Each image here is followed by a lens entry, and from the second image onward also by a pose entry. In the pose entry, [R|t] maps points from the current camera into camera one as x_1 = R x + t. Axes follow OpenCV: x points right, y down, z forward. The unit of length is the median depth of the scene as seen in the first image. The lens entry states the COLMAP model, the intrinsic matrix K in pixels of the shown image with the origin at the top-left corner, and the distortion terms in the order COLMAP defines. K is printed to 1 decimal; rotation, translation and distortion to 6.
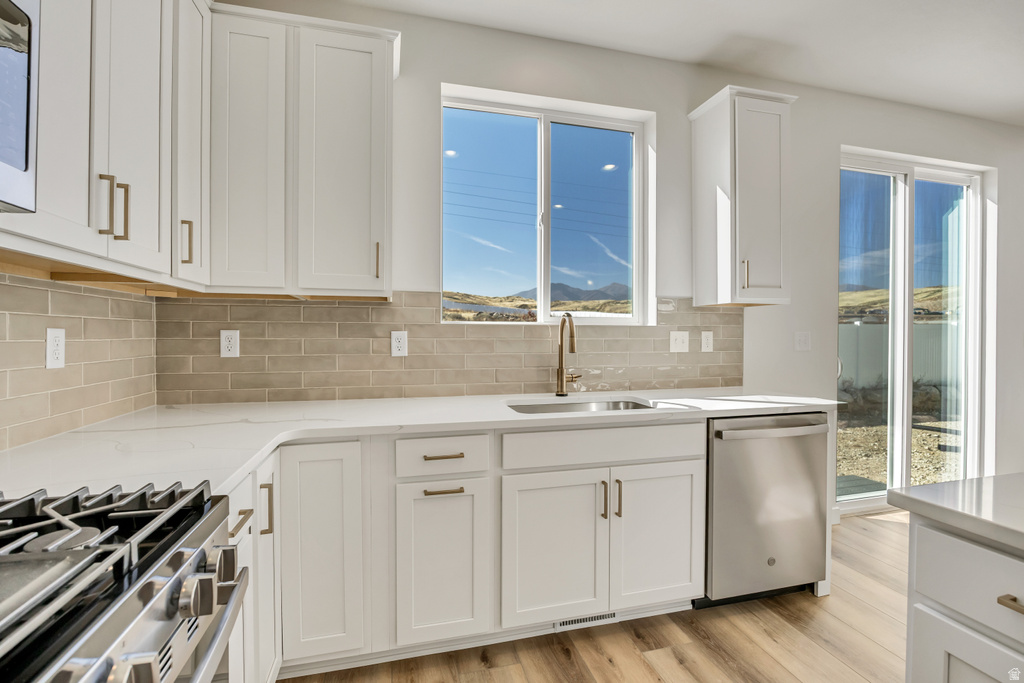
lens RADIAL K [[446.7, 0, 510.4], [0, 446.7, 338.6], [0, 0, 1]] dist [-0.013346, -0.000170]
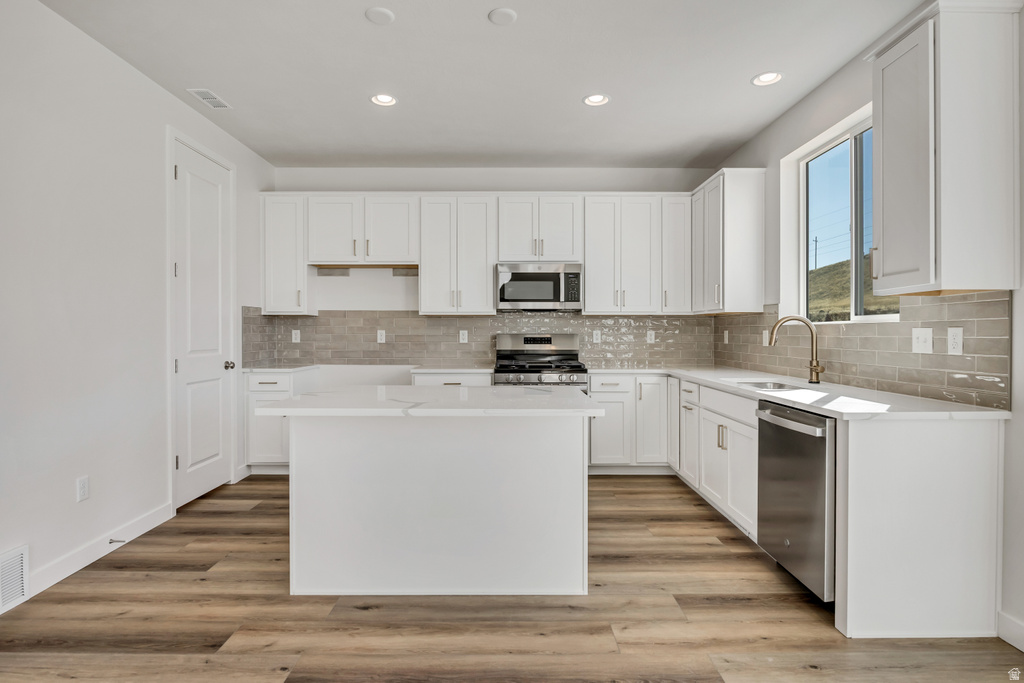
lens RADIAL K [[513.7, 0, 509.8], [0, 513.7, 341.2], [0, 0, 1]] dist [-0.001797, 0.000004]
pose [[-0.243819, 0.015872, -0.969691, 1.573339], [-0.008420, 0.999794, 0.018481, -0.003319], [0.969784, 0.012671, -0.243635, 0.519935]]
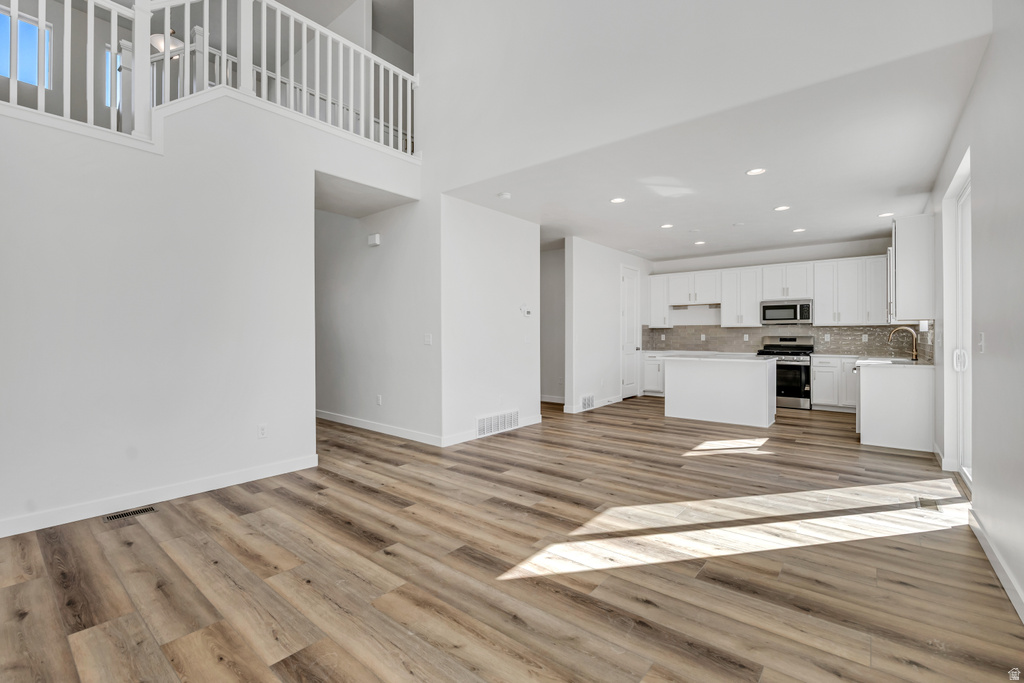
lens RADIAL K [[446.7, 0, 512.8], [0, 446.7, 341.3], [0, 0, 1]] dist [-0.013346, -0.000170]
pose [[-0.810202, 0.009422, -0.586075, 3.205395], [-0.002805, 0.999797, 0.019951, -0.017674], [0.586144, 0.017808, -0.810011, 1.624041]]
